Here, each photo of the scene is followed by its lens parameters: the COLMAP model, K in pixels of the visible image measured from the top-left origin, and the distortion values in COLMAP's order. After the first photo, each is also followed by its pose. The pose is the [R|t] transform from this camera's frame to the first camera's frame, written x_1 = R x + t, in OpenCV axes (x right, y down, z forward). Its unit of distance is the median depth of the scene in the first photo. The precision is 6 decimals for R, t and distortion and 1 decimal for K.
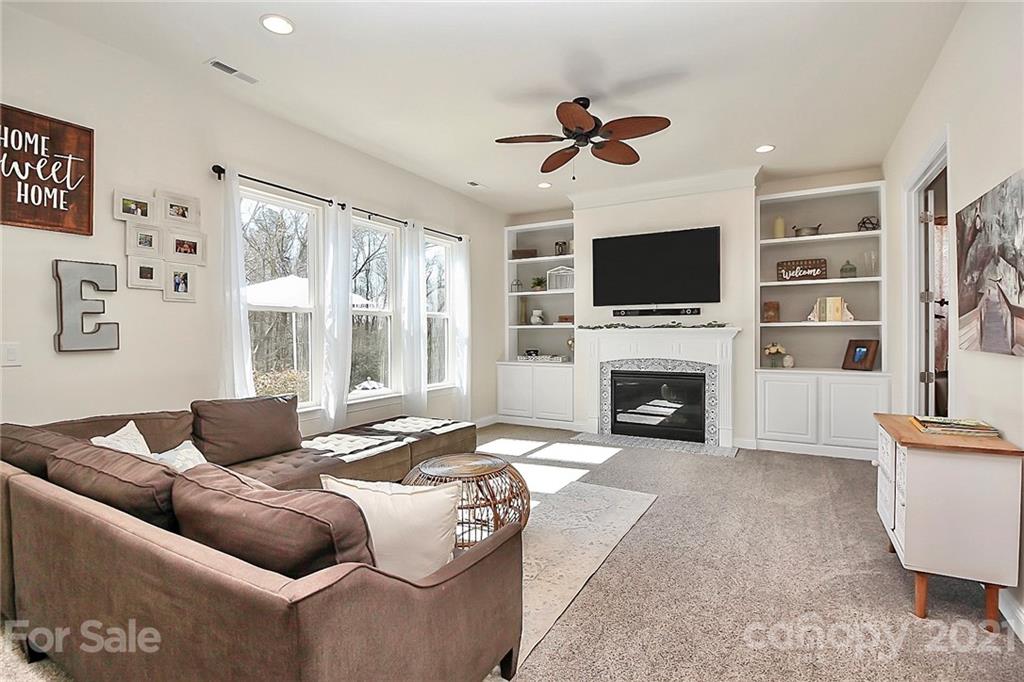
lens RADIAL K [[489.7, 0, 506.8], [0, 489.7, 341.5], [0, 0, 1]] dist [-0.008116, -0.001520]
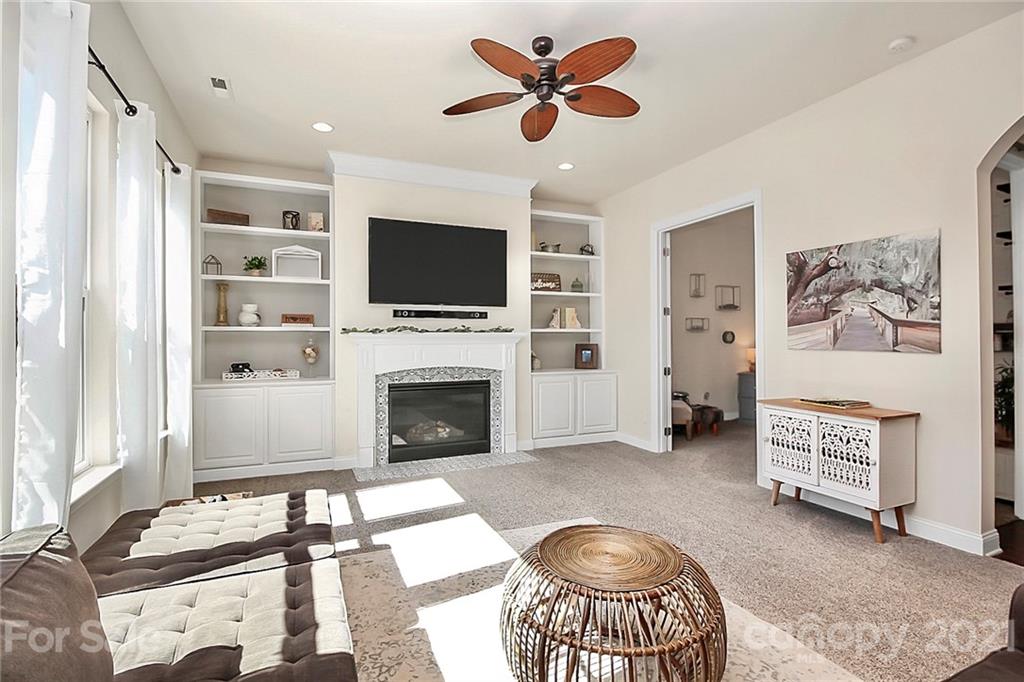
lens RADIAL K [[489.7, 0, 513.7], [0, 489.7, 337.2], [0, 0, 1]] dist [-0.008116, -0.001520]
pose [[0.592336, 0.004663, 0.805677, -0.341218], [0.013345, 0.999789, -0.015598, -0.003277], [-0.805580, 0.019991, 0.592149, 0.388077]]
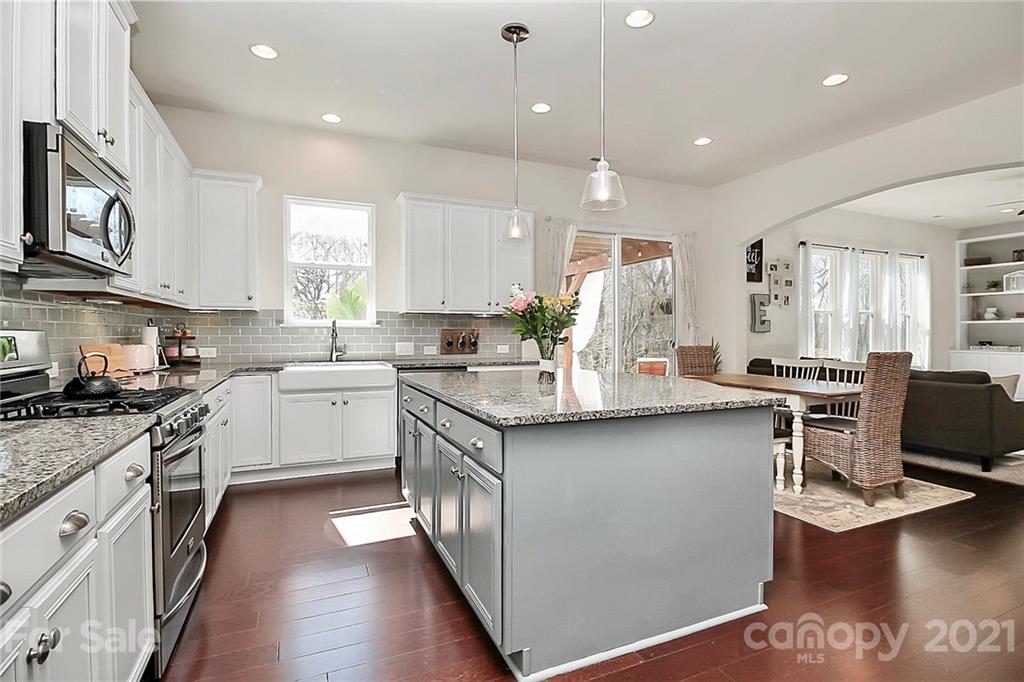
lens RADIAL K [[489.7, 0, 513.3], [0, 489.7, 335.6], [0, 0, 1]] dist [-0.008116, -0.001520]
pose [[0.804612, 0.008717, -0.593737, -0.220391], [-0.014676, 0.999879, -0.005208, 0.034258], [0.593620, 0.012905, 0.804642, -0.816966]]
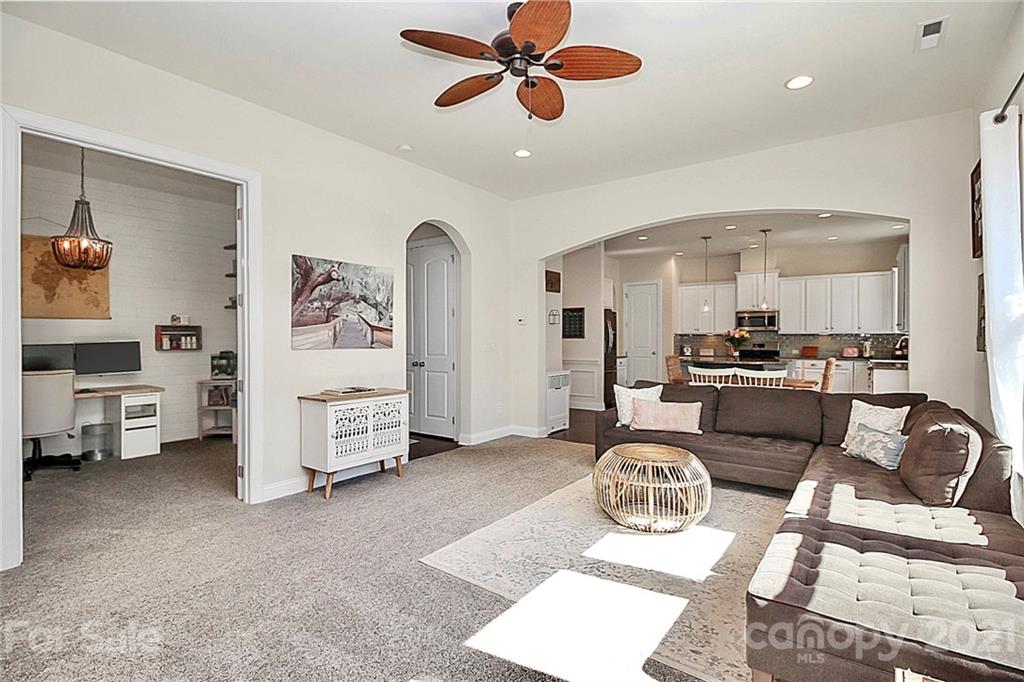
lens RADIAL K [[489.7, 0, 518.1], [0, 489.7, 342.2], [0, 0, 1]] dist [-0.008116, -0.001520]
pose [[-0.995295, 0.000634, 0.096885, 0.060065], [0.003123, 0.999669, 0.025537, -0.019126], [-0.096837, 0.025719, -0.994968, 1.153045]]
